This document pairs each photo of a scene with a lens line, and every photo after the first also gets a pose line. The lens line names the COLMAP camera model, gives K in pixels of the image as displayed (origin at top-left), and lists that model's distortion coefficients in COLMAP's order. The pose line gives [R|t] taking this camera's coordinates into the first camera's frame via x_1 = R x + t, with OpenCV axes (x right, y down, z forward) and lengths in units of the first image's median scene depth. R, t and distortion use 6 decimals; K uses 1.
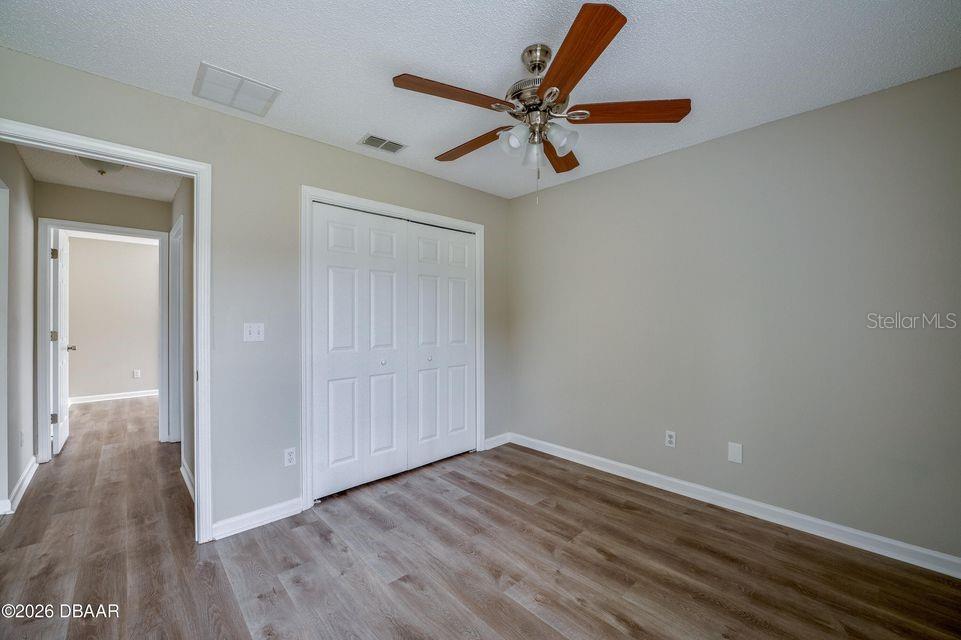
lens RADIAL K [[383.8, 0, 482.8], [0, 383.8, 317.7], [0, 0, 1]] dist [-0.017221, 0.002579]
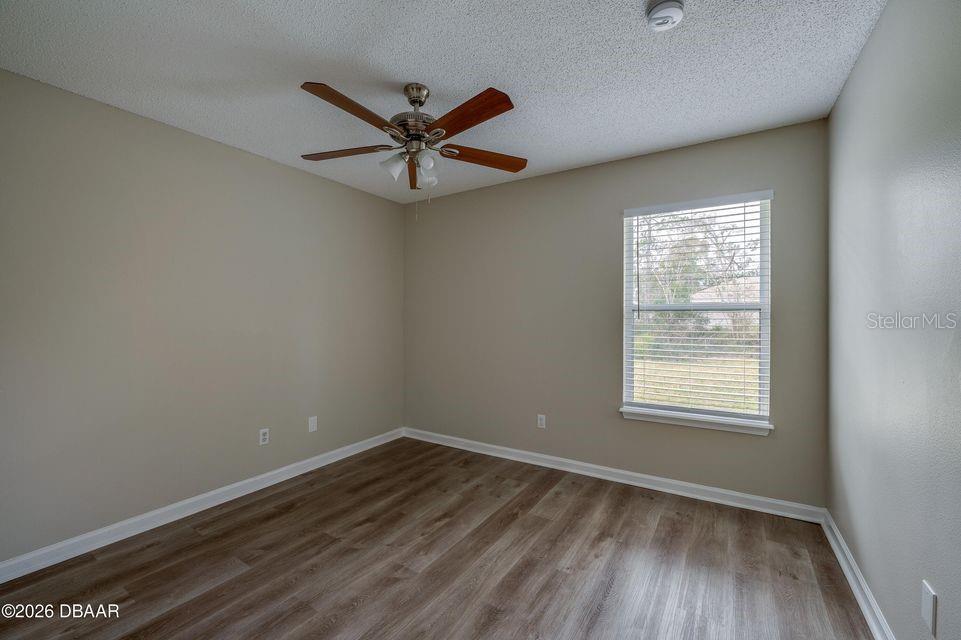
lens RADIAL K [[383.8, 0, 482.8], [0, 383.8, 317.7], [0, 0, 1]] dist [-0.017221, 0.002579]
pose [[-0.236425, 0.004082, 0.971641, -0.800151], [0.003715, 0.999988, -0.003297, 0.004573], [-0.971643, 0.002830, -0.236437, 0.832501]]
